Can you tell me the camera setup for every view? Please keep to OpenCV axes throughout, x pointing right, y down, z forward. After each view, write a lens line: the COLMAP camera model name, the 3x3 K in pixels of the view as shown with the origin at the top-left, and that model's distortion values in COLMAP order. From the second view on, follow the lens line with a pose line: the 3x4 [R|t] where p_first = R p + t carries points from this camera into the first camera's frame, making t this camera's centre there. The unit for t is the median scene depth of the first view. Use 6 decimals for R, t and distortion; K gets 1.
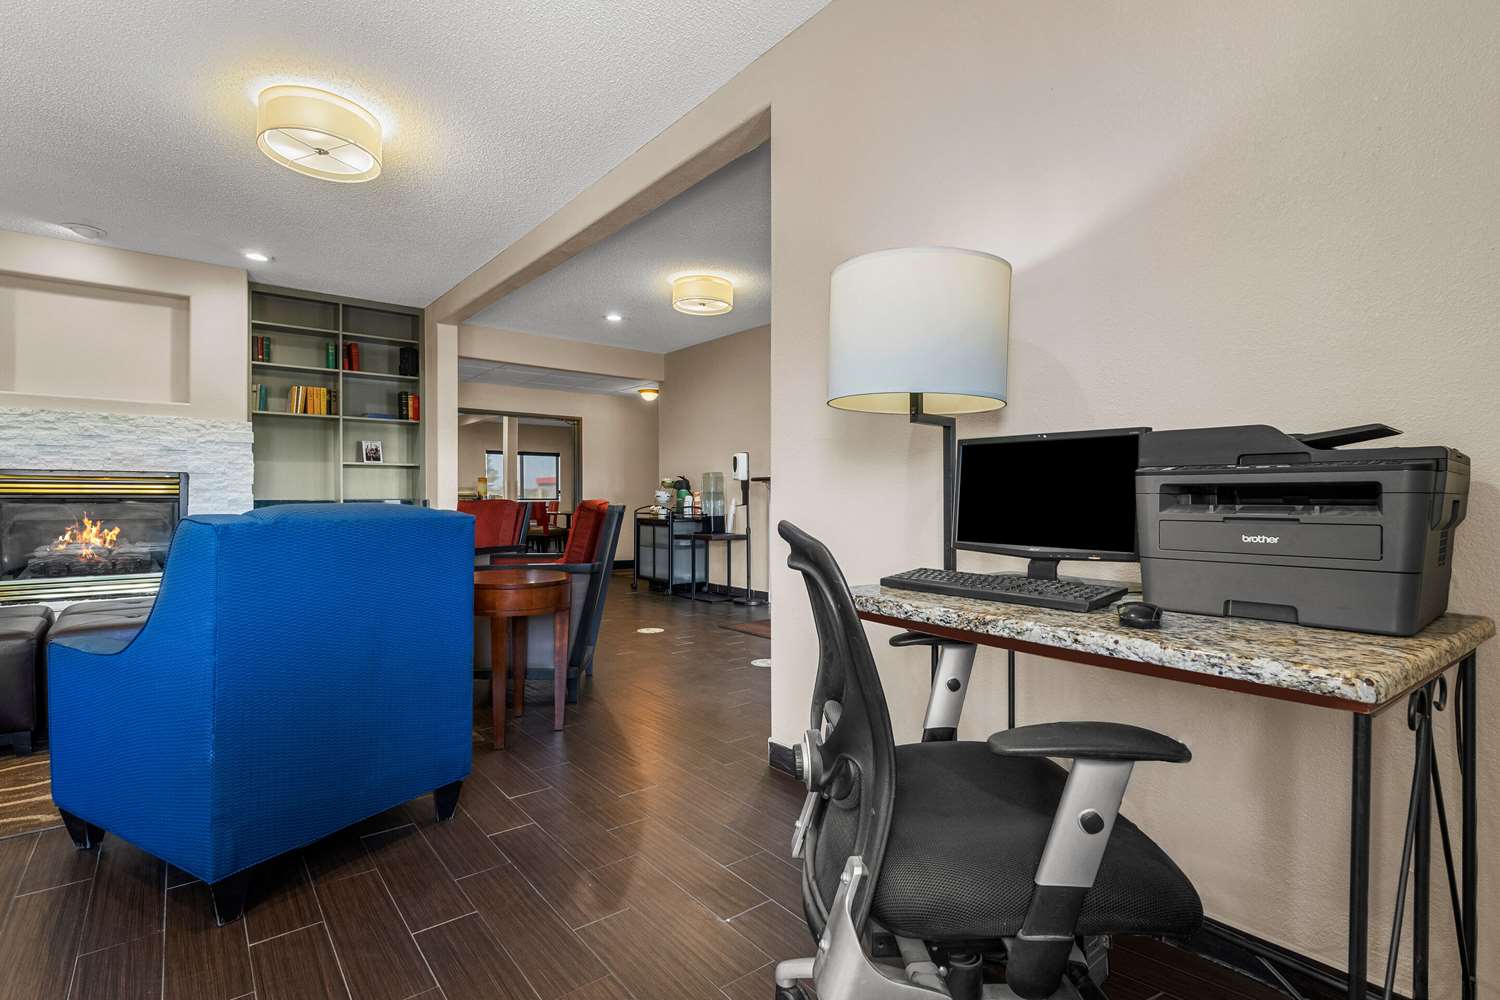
lens RADIAL K [[728.3, 0, 758.5], [0, 728.3, 499.9], [0, 0, 1]] dist [-0.002719, 0.001392]
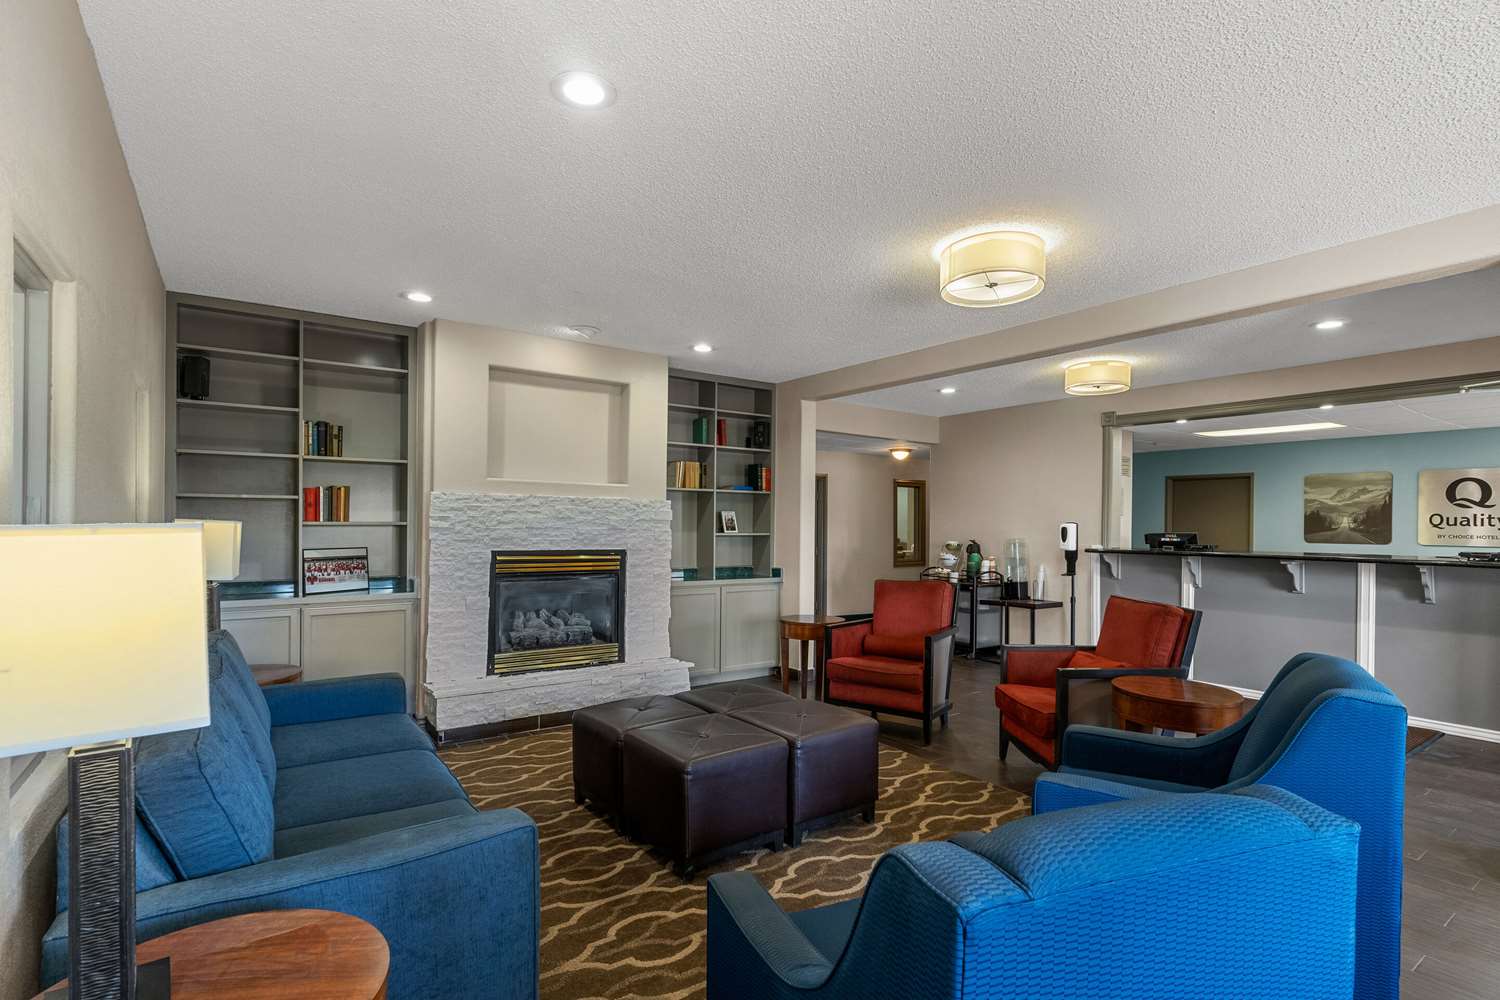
lens RADIAL K [[728.3, 0, 747.1], [0, 728.3, 524.2], [0, 0, 1]] dist [-0.002719, 0.001392]
pose [[0.997944, 0.011084, -0.063123, -0.438440], [-0.011285, 0.999932, -0.002819, -0.059774], [0.063087, 0.003526, 0.998002, -0.041593]]
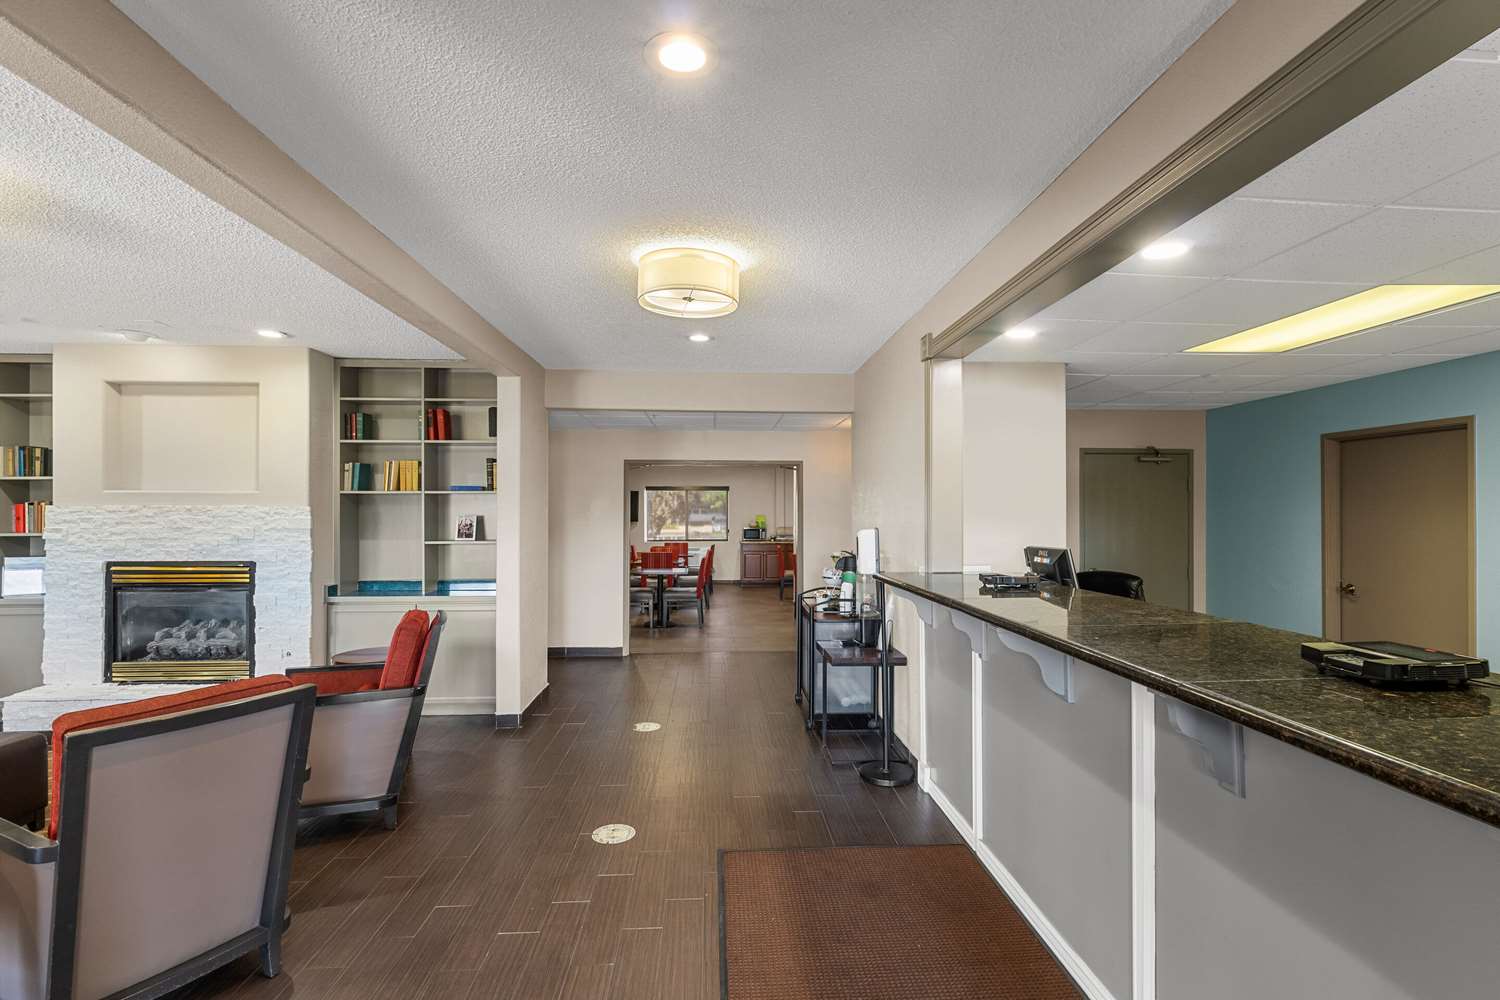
lens RADIAL K [[728.3, 0, 760.0], [0, 728.3, 514.6], [0, 0, 1]] dist [-0.002719, 0.001392]
pose [[0.809071, 0.000666, -0.587710, 0.281134], [-0.001502, 0.999998, -0.000934, -0.081710], [0.587709, 0.001638, 0.809071, 0.488816]]
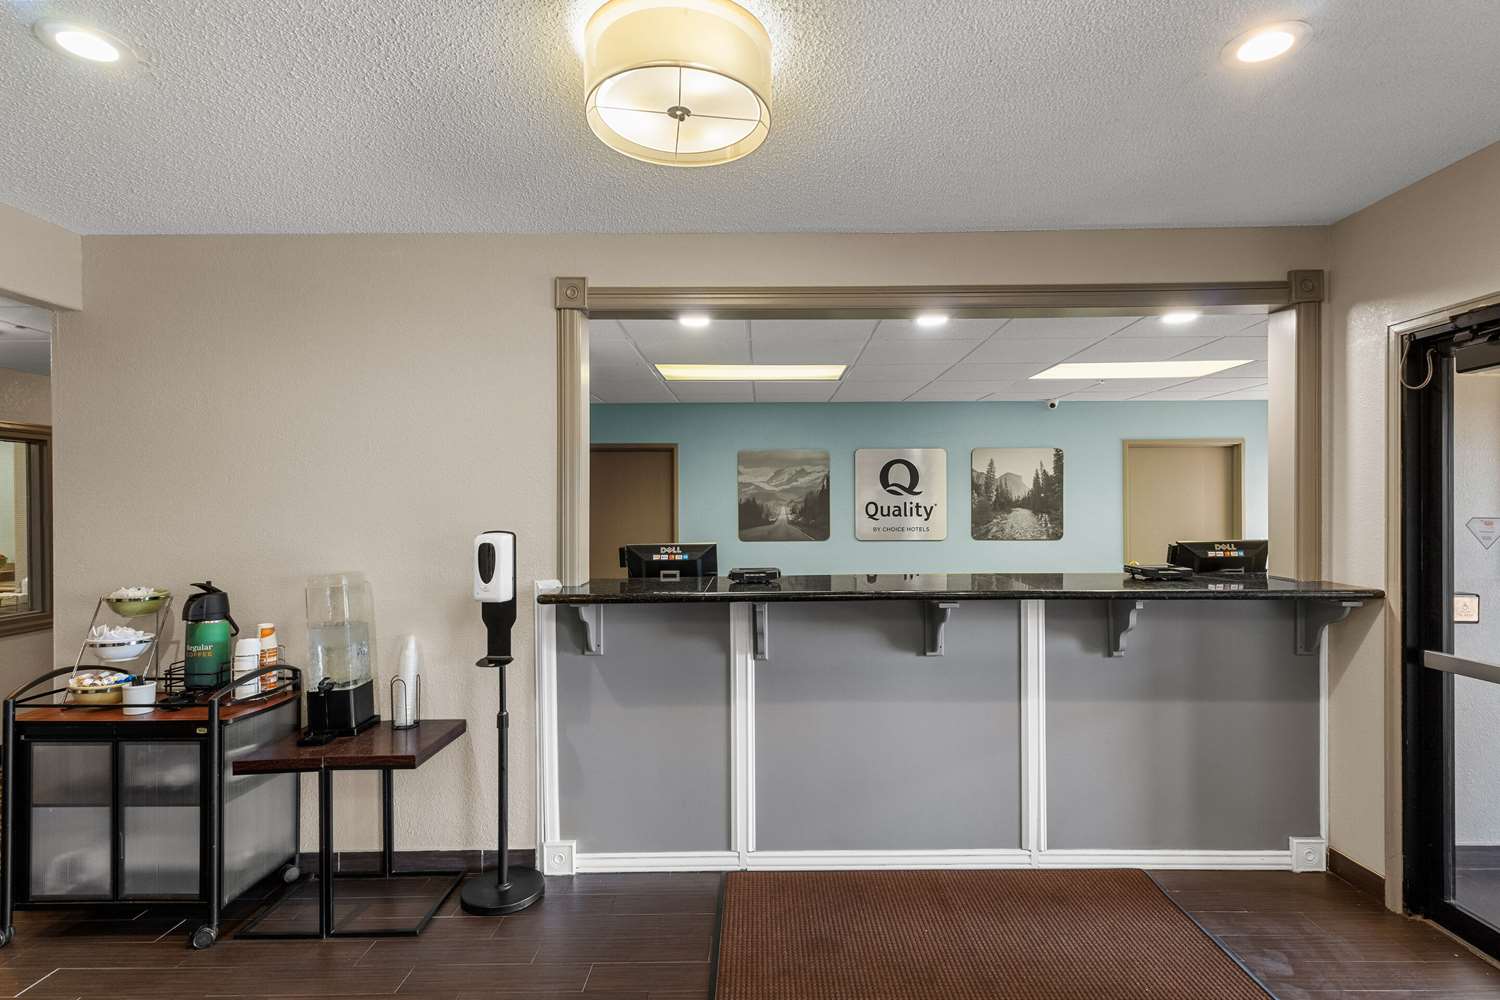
lens RADIAL K [[728.3, 0, 759.7], [0, 728.3, 505.3], [0, 0, 1]] dist [-0.002719, 0.001392]
pose [[0.621944, -0.000479, 0.783061, -0.268407], [0.007276, 0.999960, -0.005167, -0.083182], [-0.783028, 0.008911, 0.621923, 0.682466]]
